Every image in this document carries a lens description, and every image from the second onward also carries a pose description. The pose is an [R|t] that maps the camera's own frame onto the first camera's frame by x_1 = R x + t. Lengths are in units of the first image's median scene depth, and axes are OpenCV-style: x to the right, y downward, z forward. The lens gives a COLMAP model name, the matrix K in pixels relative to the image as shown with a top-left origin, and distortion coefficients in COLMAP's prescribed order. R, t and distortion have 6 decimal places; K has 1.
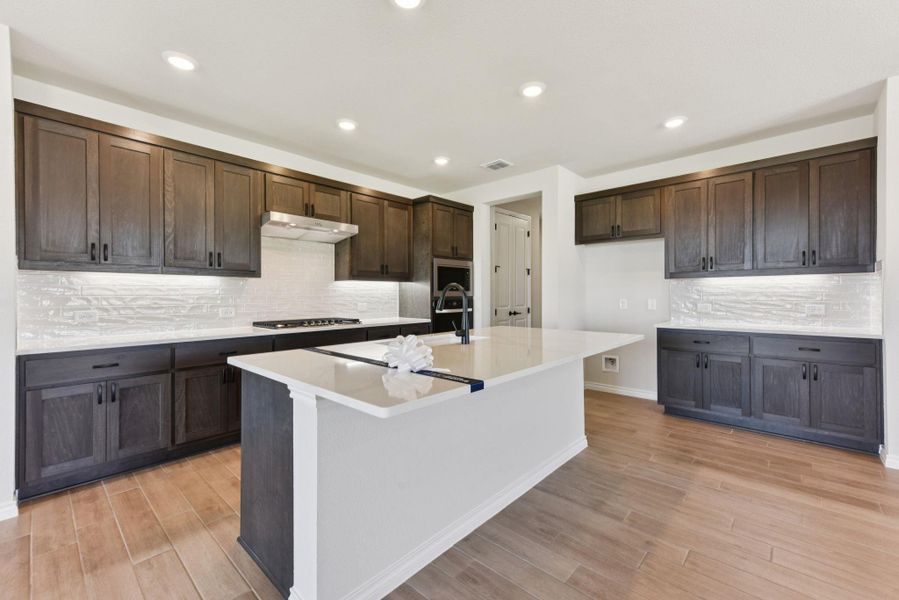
lens RADIAL K [[372.8, 0, 446.3], [0, 372.8, 296.7], [0, 0, 1]] dist [0.014281, 0.000852]
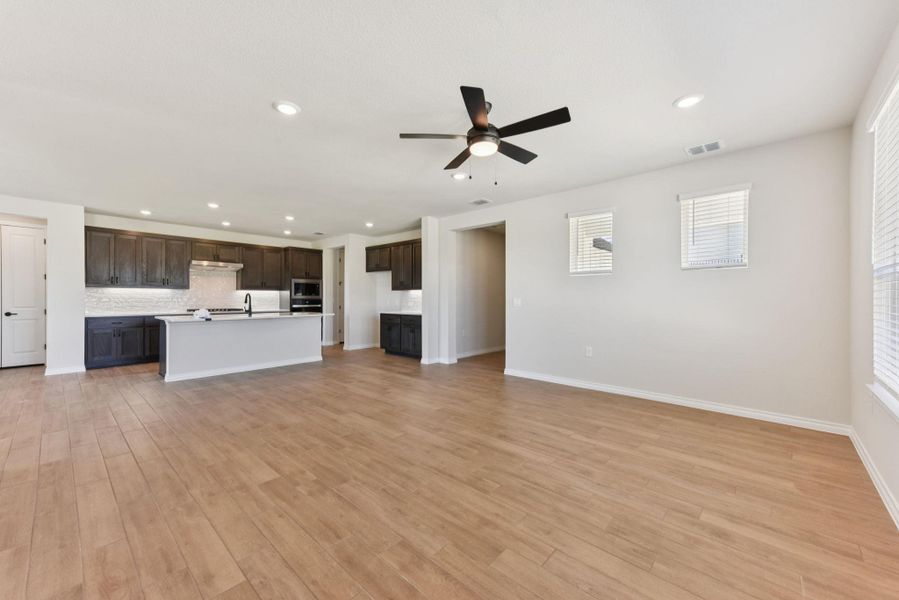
lens RADIAL K [[352.6, 0, 453.6], [0, 352.6, 299.2], [0, 0, 1]] dist [0.030337, 0.000158]
pose [[0.999956, 0.005895, 0.007263, 1.057645], [-0.005890, 0.999982, -0.000699, 0.000871], [-0.007267, 0.000656, 0.999973, -1.141802]]
